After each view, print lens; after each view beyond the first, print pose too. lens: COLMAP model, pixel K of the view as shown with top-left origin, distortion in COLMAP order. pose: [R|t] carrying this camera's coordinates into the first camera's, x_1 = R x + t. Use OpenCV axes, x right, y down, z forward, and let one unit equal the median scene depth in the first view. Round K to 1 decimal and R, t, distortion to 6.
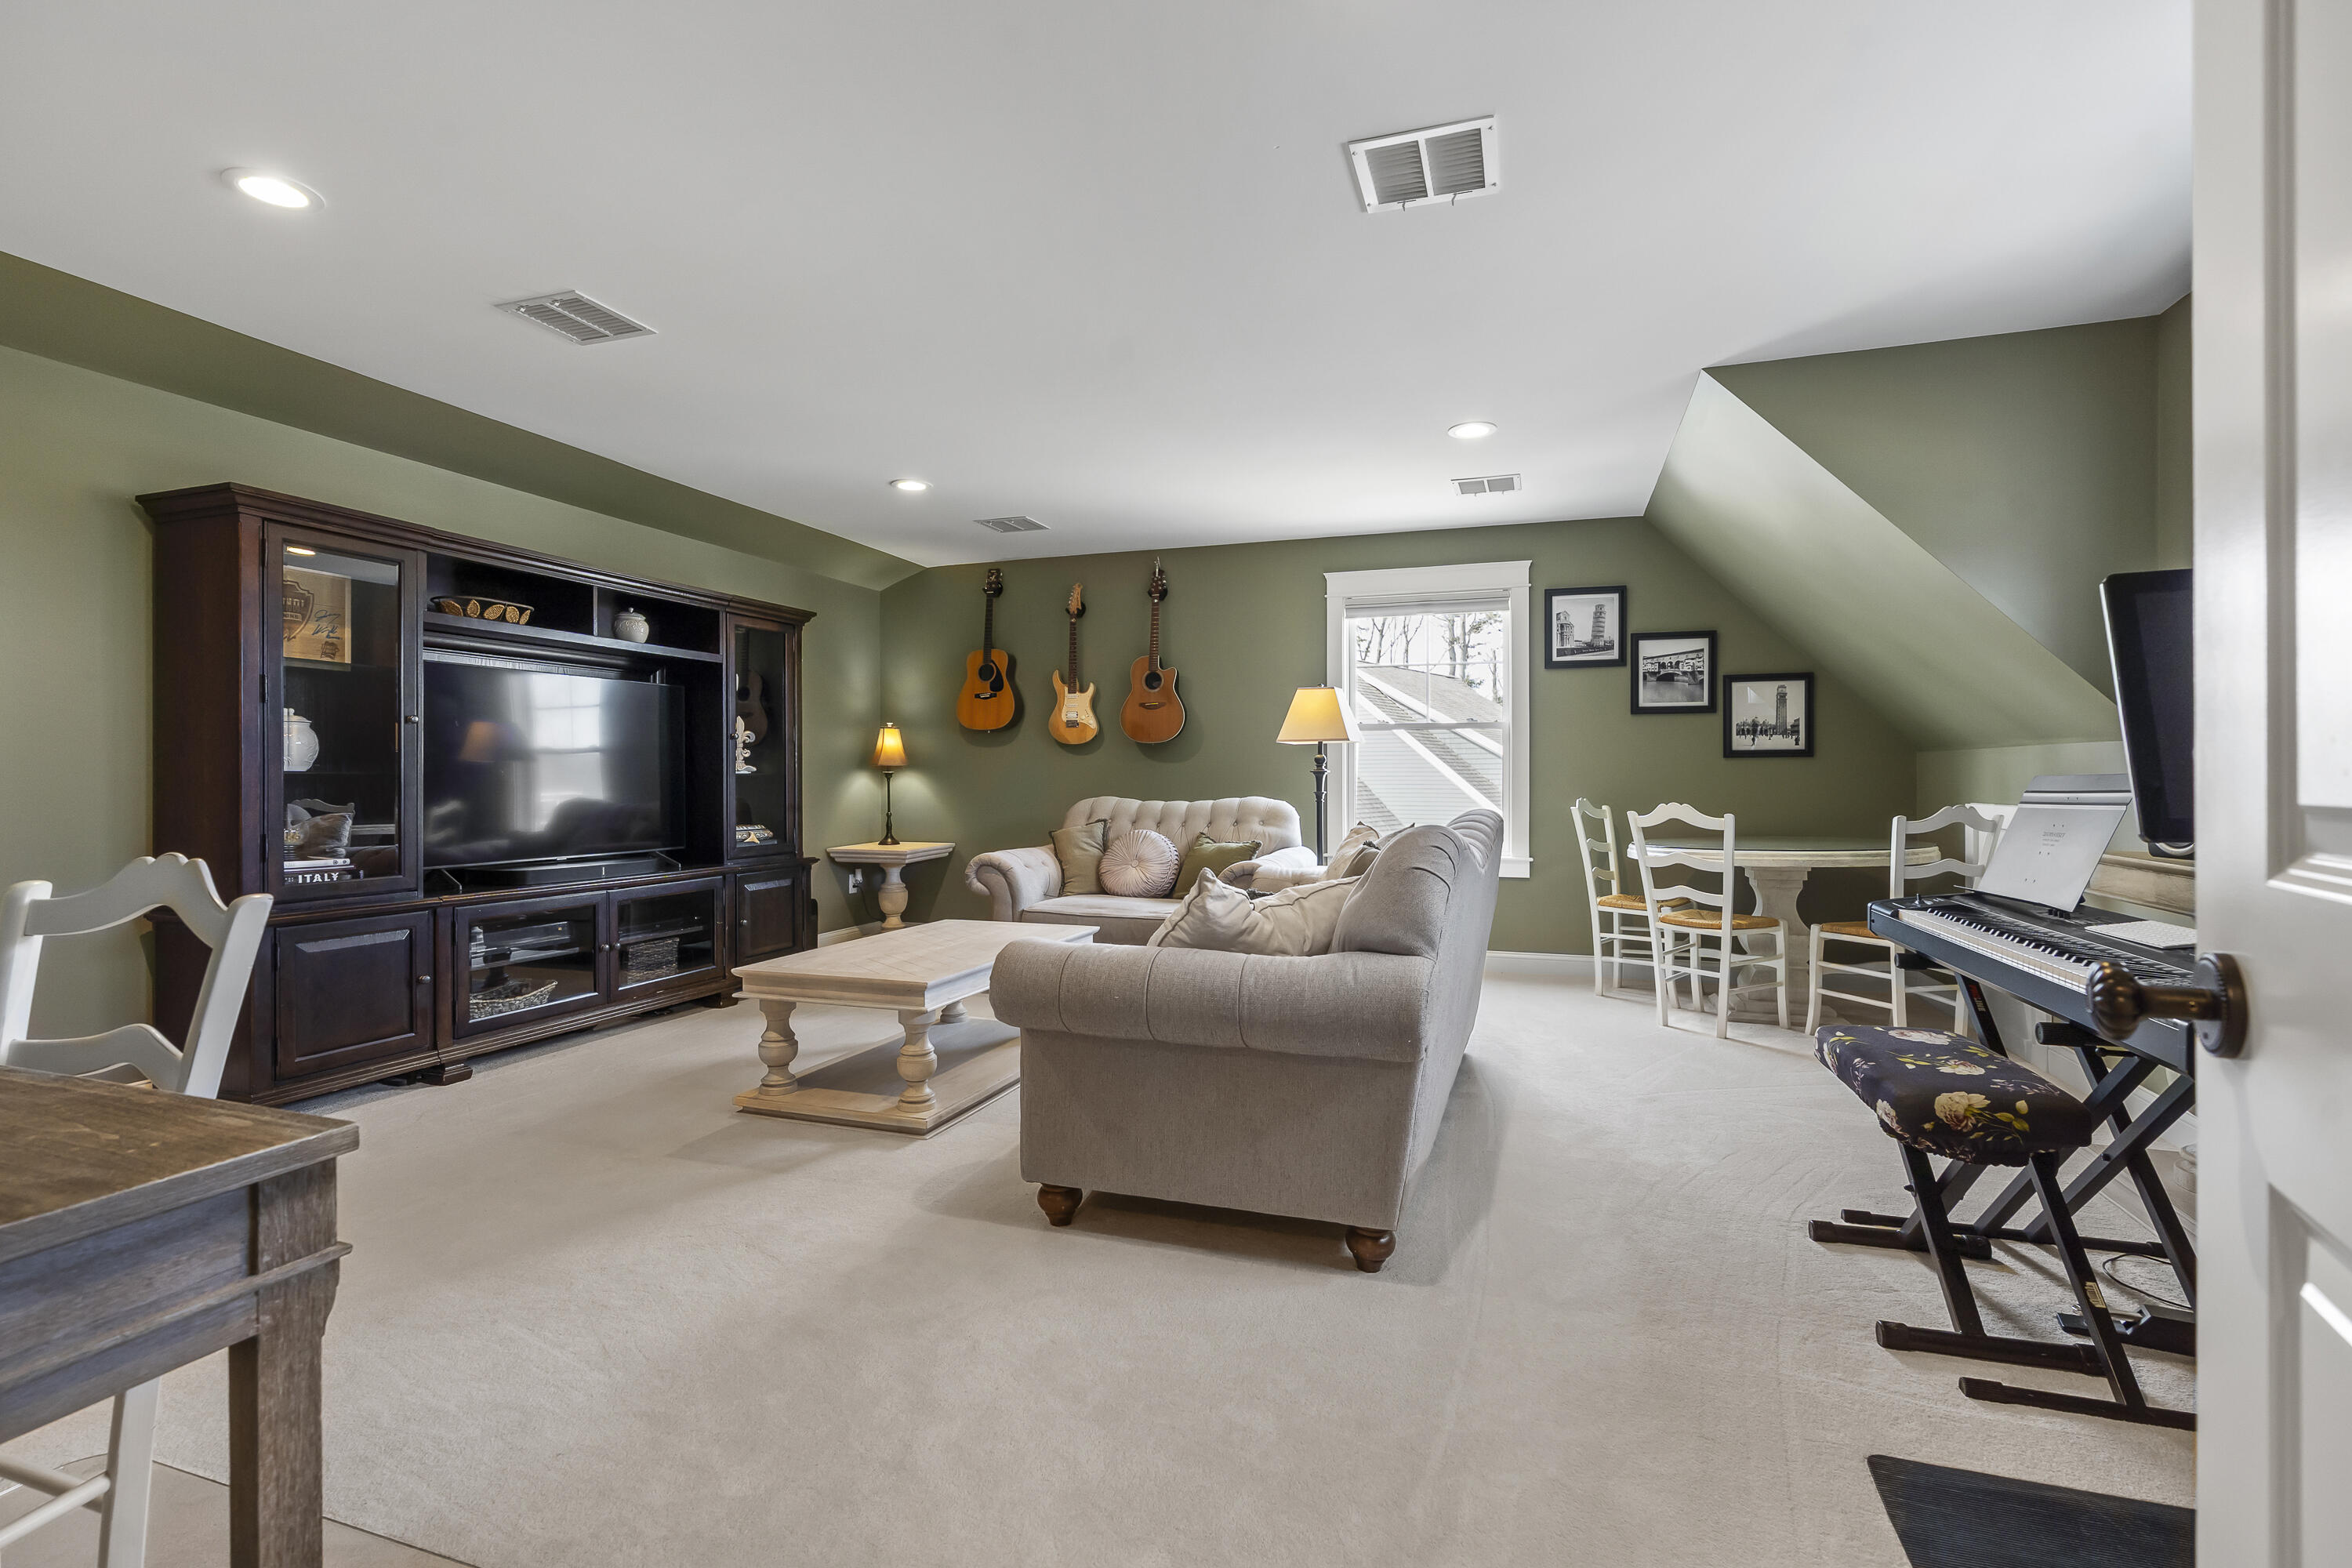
lens RADIAL K [[1082.1, 0, 1176.0], [0, 1082.1, 784.0], [0, 0, 1]] dist [-0.001849, -0.000015]
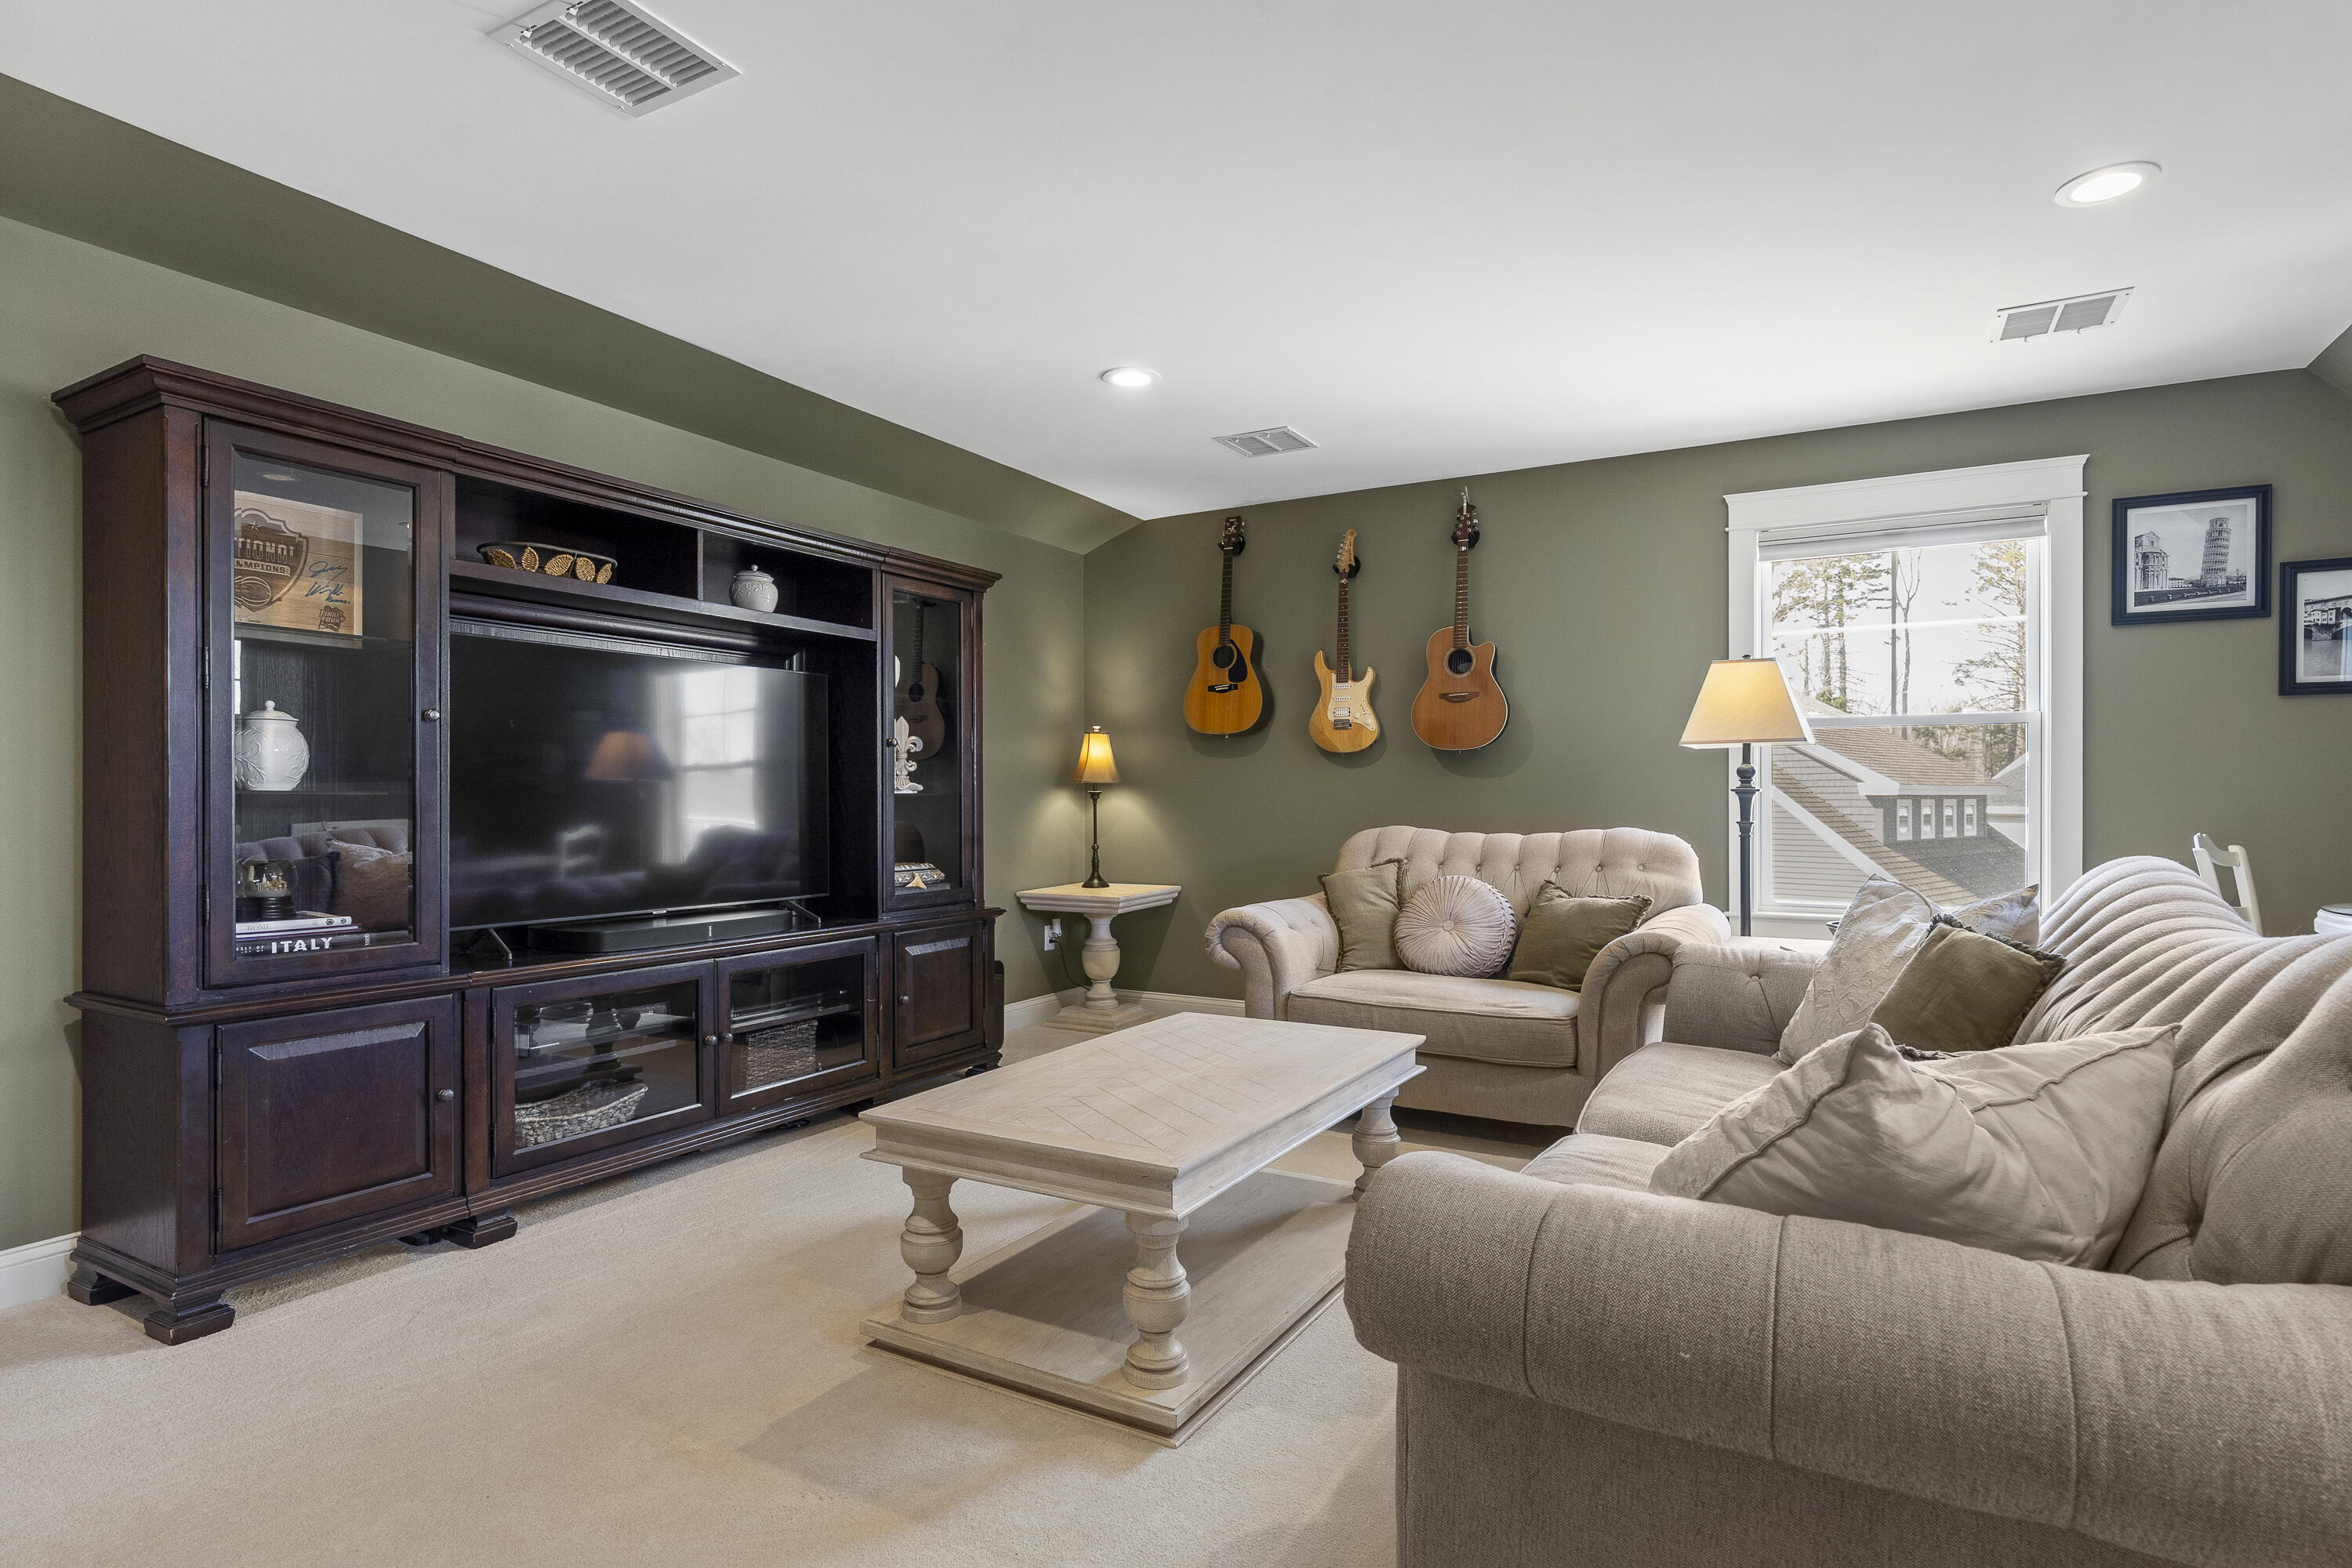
lens RADIAL K [[1208.9, 0, 1171.5], [0, 1208.9, 806.5], [0, 0, 1]] dist [0.013899, 0.000480]
pose [[0.982148, 0.001713, -0.188104, -0.065317], [-0.001376, 0.999997, 0.001925, -0.002608], [0.188107, -0.001631, 0.982147, 0.216886]]
